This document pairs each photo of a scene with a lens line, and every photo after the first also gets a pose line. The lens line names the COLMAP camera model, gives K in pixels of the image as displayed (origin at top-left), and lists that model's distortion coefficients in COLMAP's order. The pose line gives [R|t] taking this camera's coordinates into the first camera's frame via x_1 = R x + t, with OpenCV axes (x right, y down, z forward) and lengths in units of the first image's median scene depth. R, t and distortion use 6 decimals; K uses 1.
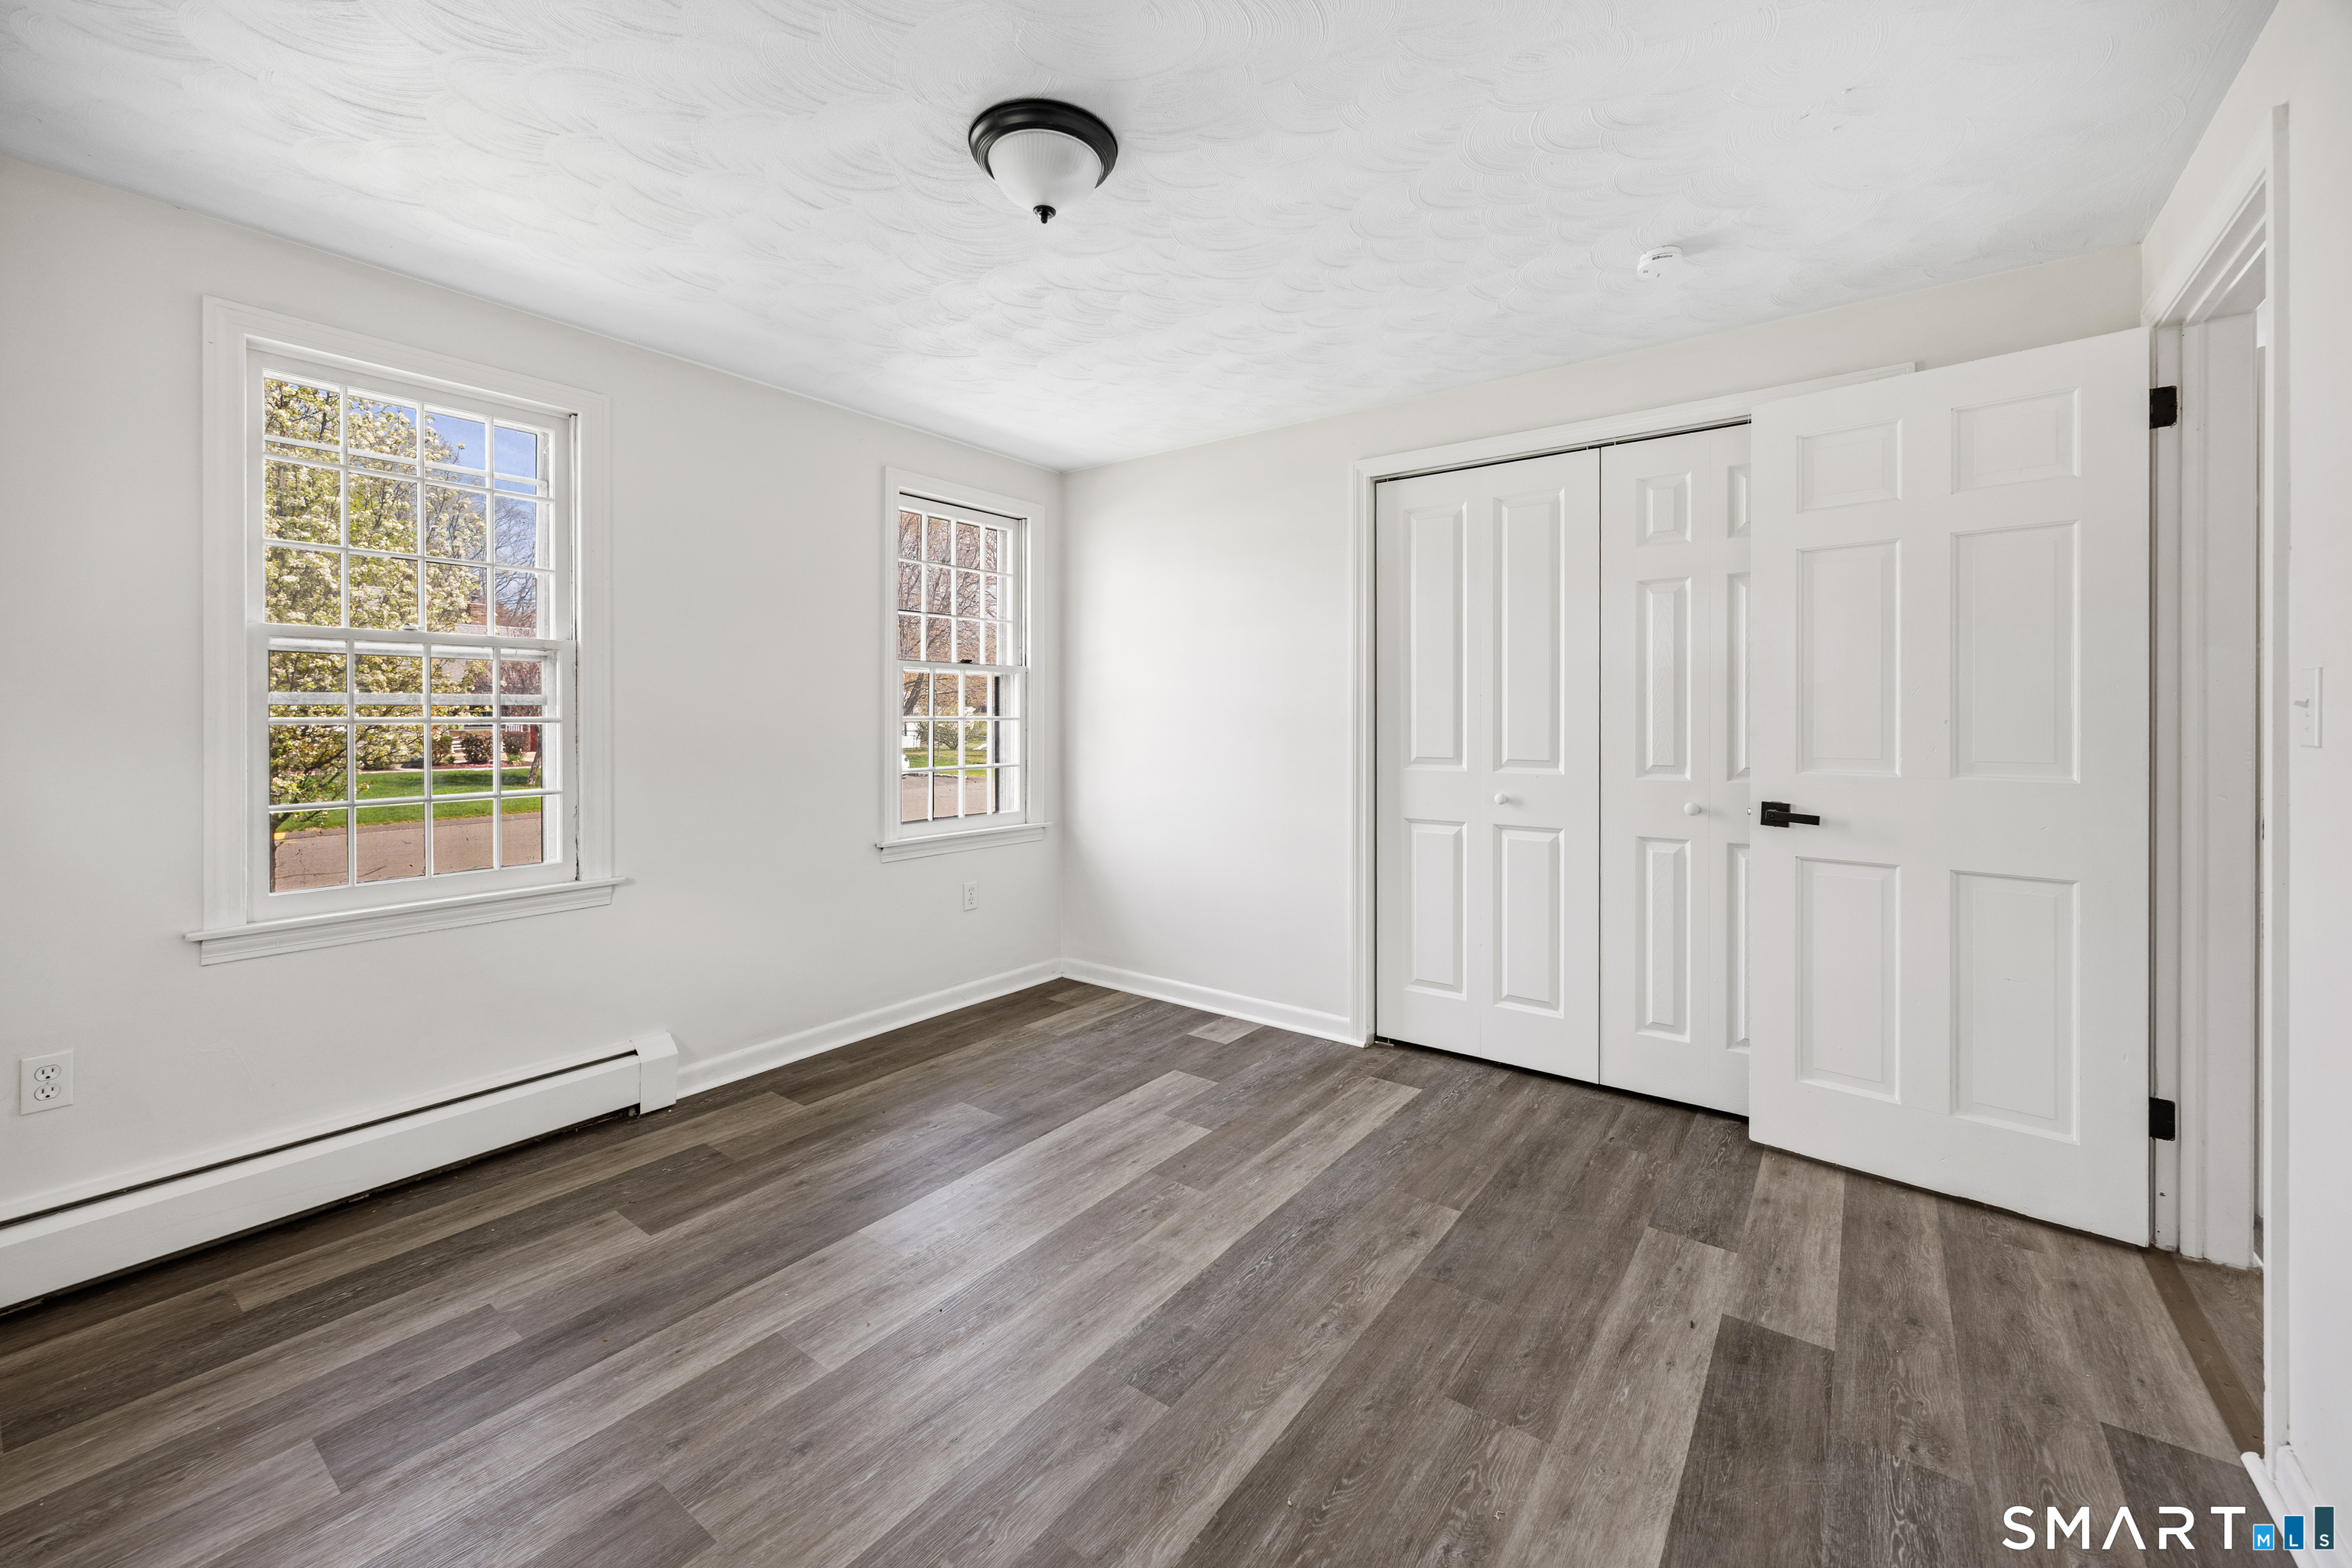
lens RADIAL K [[931.9, 0, 1175.5], [0, 931.9, 731.8], [0, 0, 1]] dist [0.001866, 0.000363]
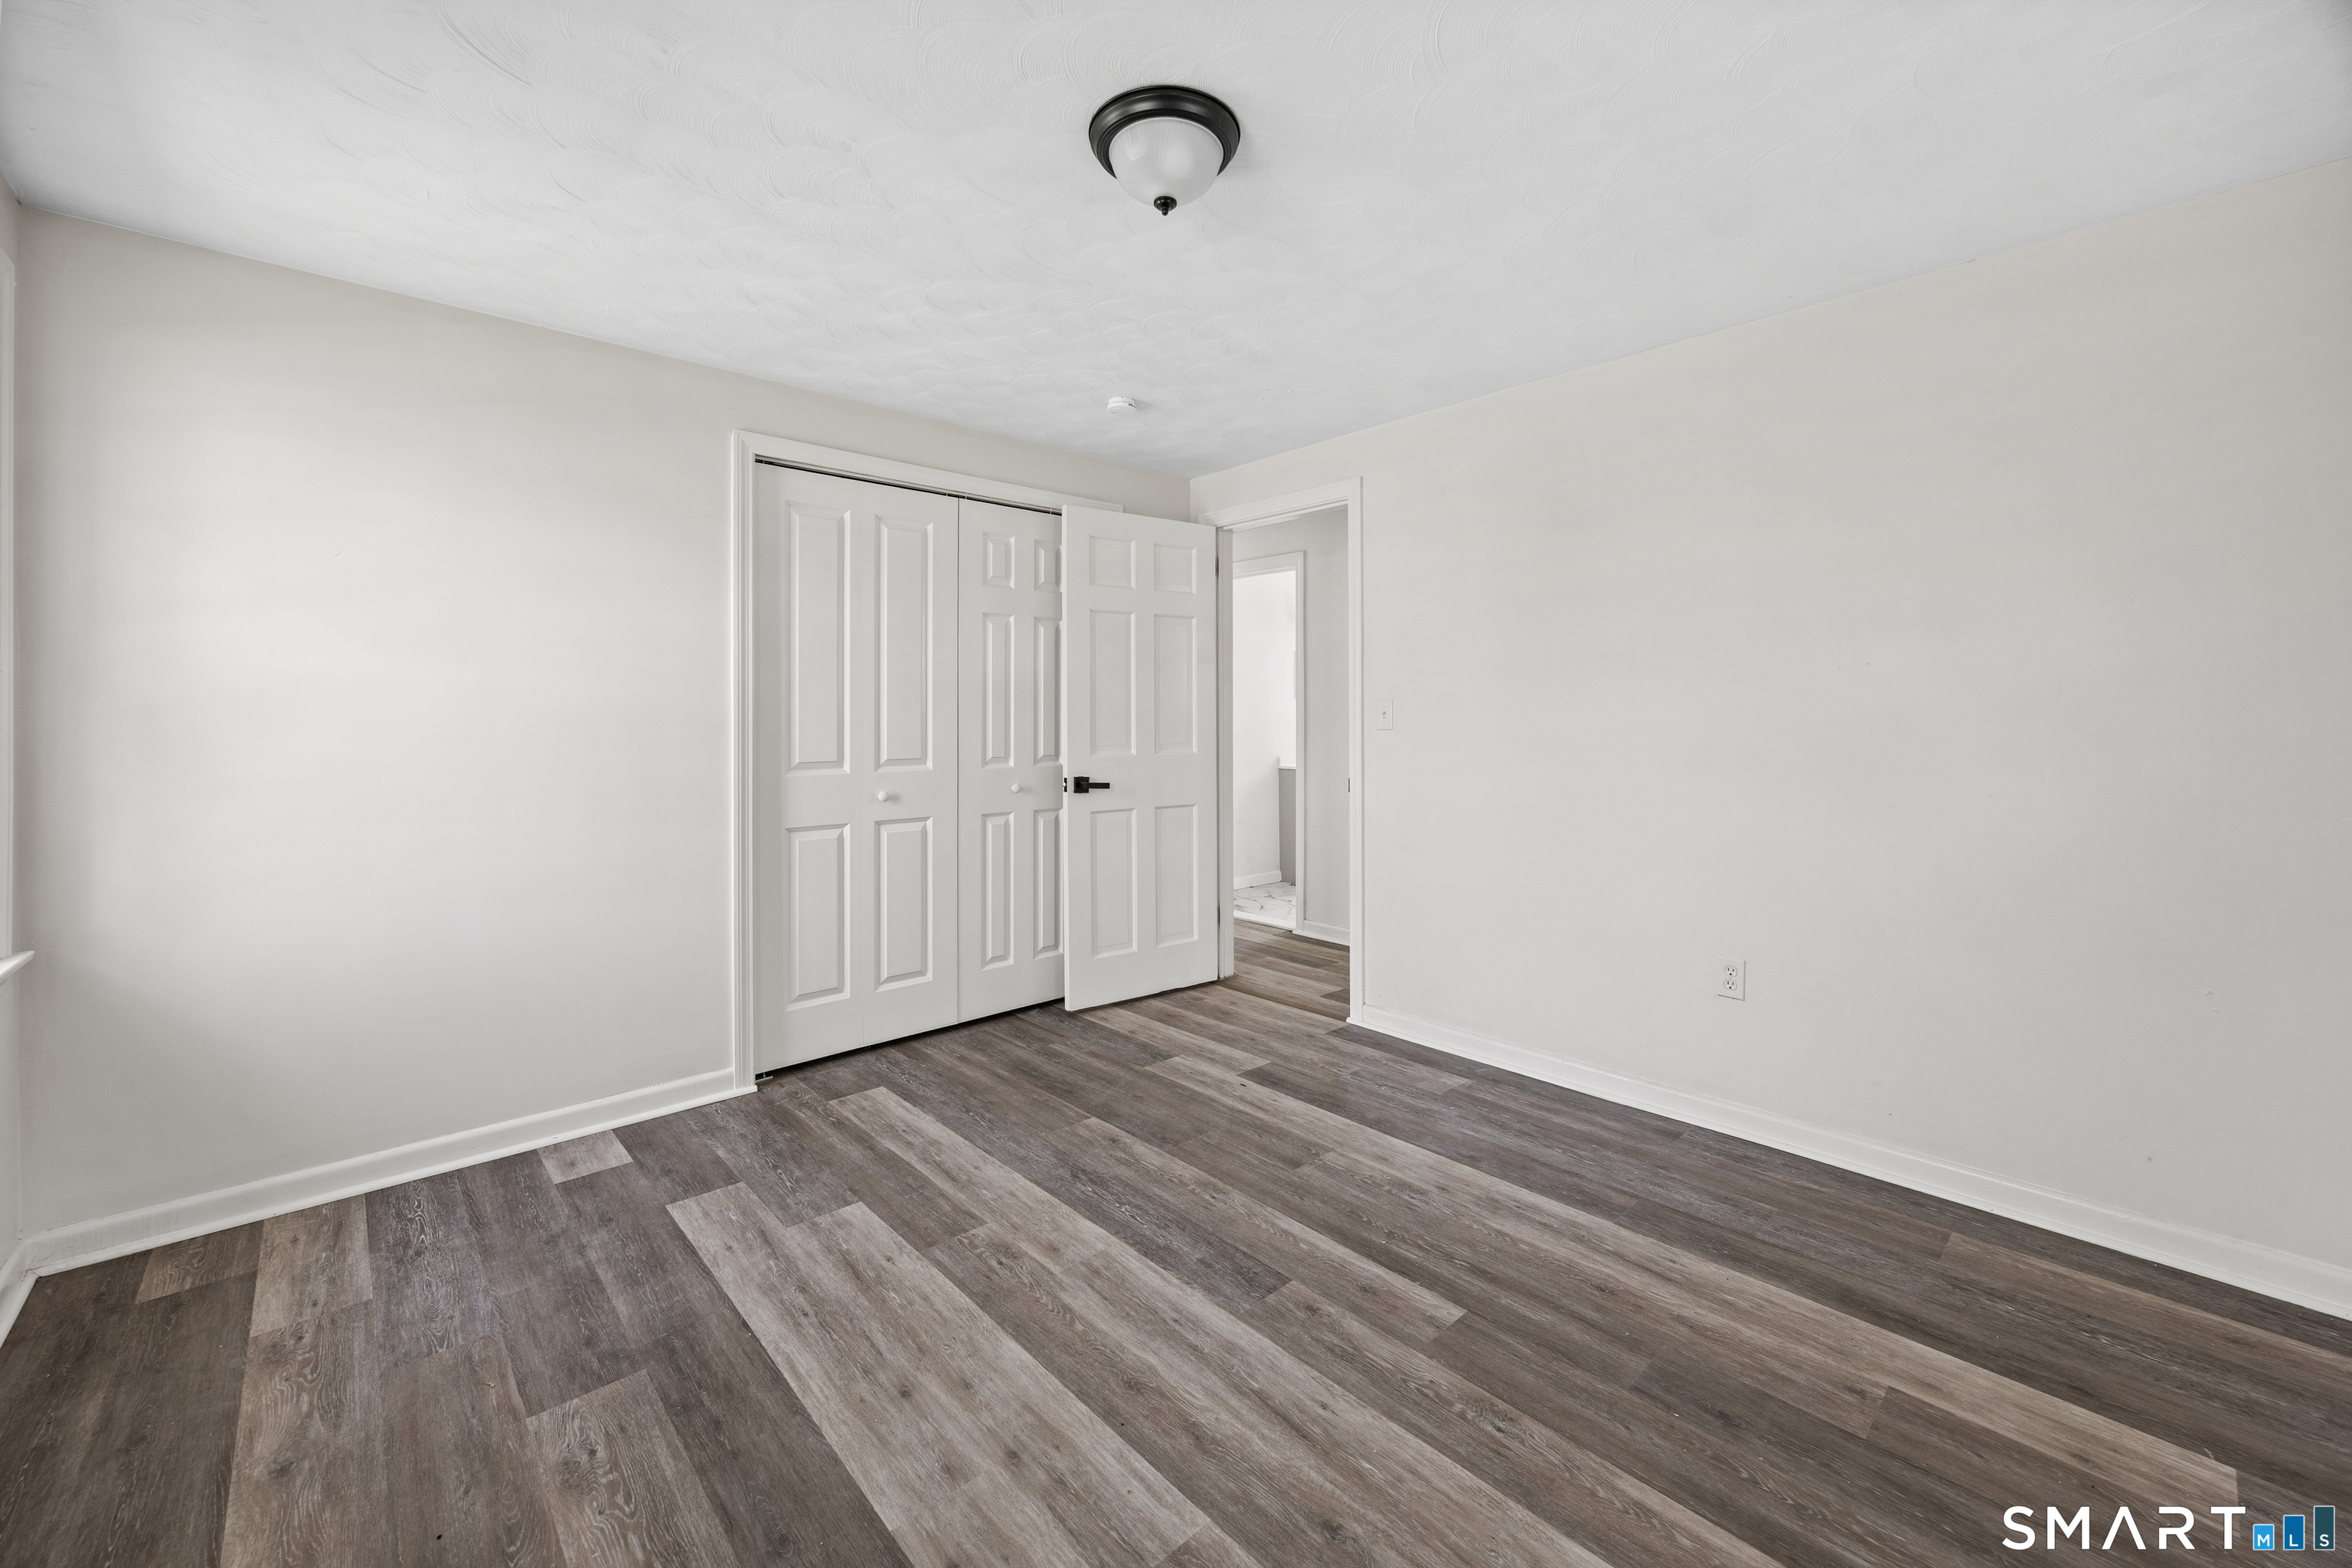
lens RADIAL K [[924.4, 0, 1163.9], [0, 924.4, 741.4], [0, 0, 1]] dist [0.000768, 0.000293]
pose [[0.195906, -0.025526, 0.980290, -0.739134], [0.019588, 0.999564, 0.022113, -0.010455], [-0.980427, 0.014870, 0.196320, 0.556609]]
